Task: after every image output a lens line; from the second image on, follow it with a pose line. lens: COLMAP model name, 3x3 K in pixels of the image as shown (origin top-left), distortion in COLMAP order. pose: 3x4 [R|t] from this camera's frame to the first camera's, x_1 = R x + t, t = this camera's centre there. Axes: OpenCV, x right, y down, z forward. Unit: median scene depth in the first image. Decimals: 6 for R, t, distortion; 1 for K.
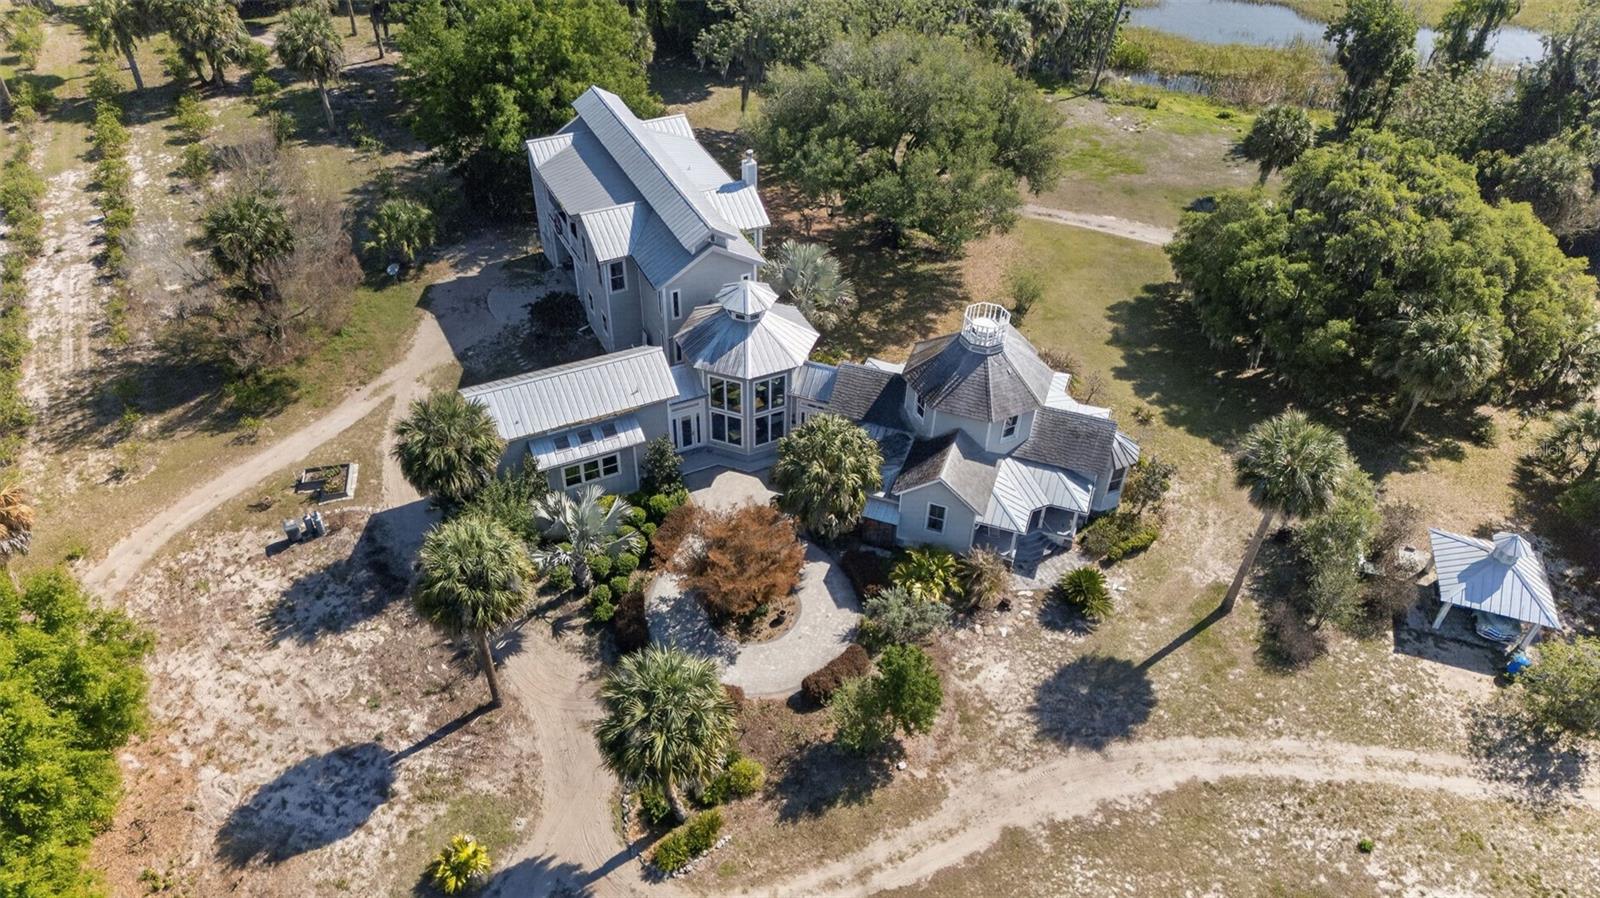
lens RADIAL K [[1056.2, 0, 800.0], [0, 1056.2, 449.0], [0, 0, 1]] dist [0.054237, -0.055880]
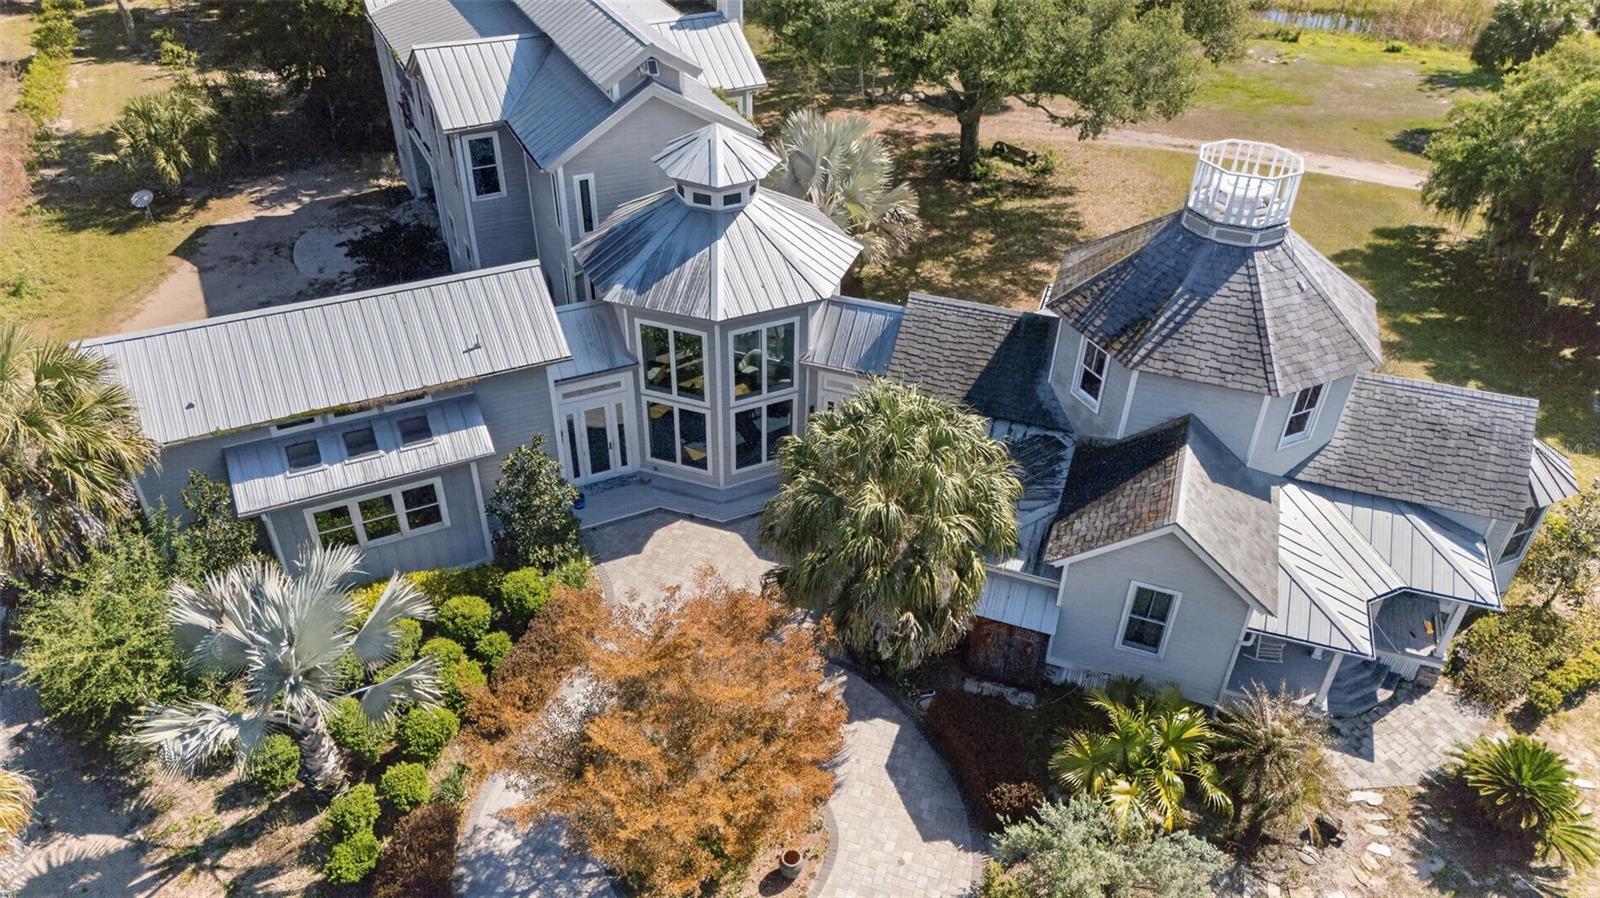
lens RADIAL K [[1056.2, 0, 800.0], [0, 1056.2, 449.0], [0, 0, 1]] dist [0.054237, -0.055880]
pose [[0.999979, -0.004636, -0.004571, -0.010252], [0.004267, 0.996967, -0.077706, 0.027965], [0.004917, 0.077685, 0.996966, 0.541096]]
